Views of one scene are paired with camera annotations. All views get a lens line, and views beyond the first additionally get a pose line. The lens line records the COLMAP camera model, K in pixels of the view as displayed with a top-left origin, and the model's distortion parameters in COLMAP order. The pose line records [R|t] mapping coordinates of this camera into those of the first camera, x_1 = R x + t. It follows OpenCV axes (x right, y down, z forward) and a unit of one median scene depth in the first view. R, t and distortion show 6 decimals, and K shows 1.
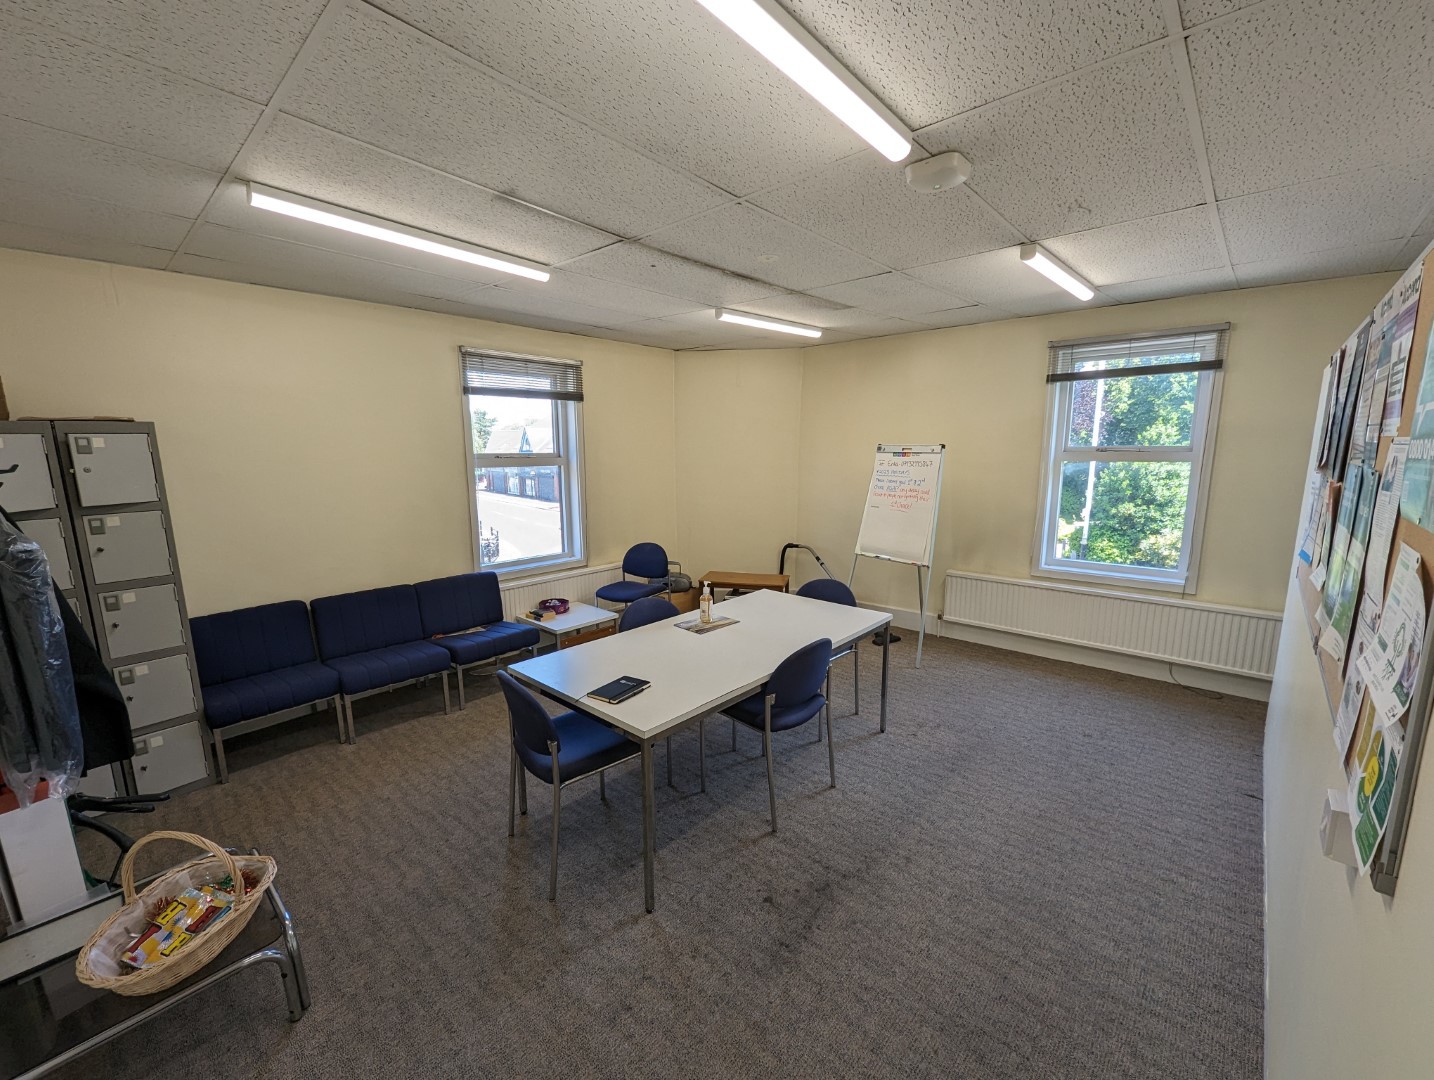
lens RADIAL K [[595.4, 0, 717.7], [0, 595.4, 547.7], [0, 0, 1]] dist [-0.001235, -0.000025]
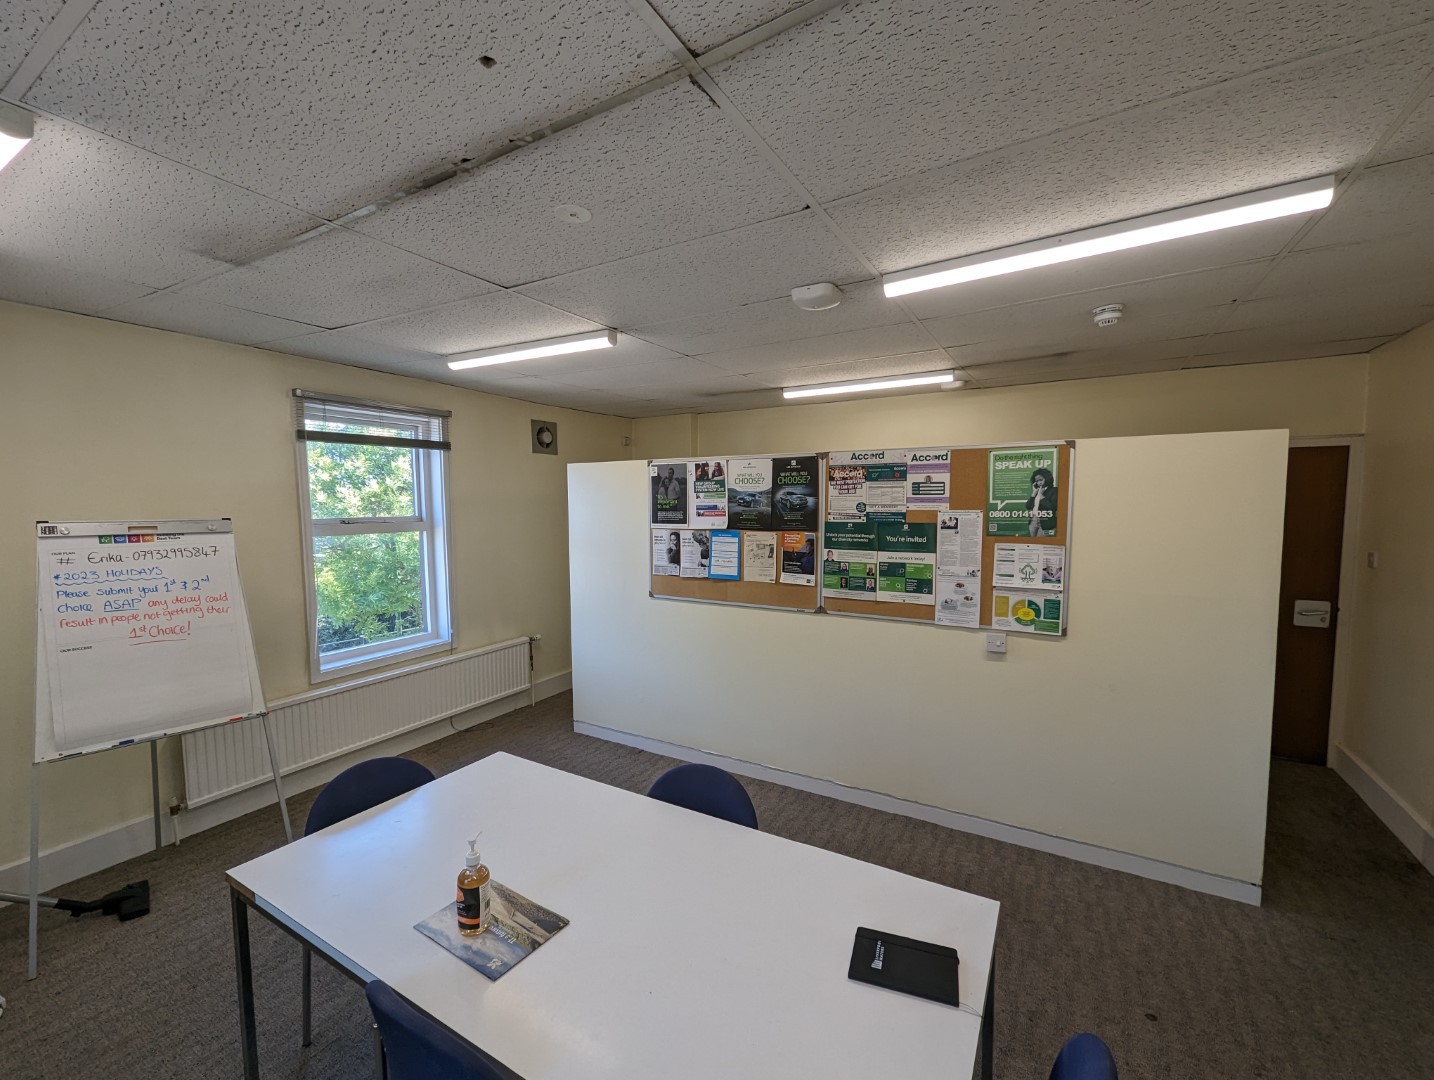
lens RADIAL K [[595.4, 0, 717.7], [0, 595.4, 547.7], [0, 0, 1]] dist [-0.001235, -0.000025]
pose [[-0.202250, -0.062468, 0.977340, -0.342918], [0.177241, 0.979149, 0.099262, -0.117323], [-0.963162, 0.193300, -0.186961, 0.642040]]
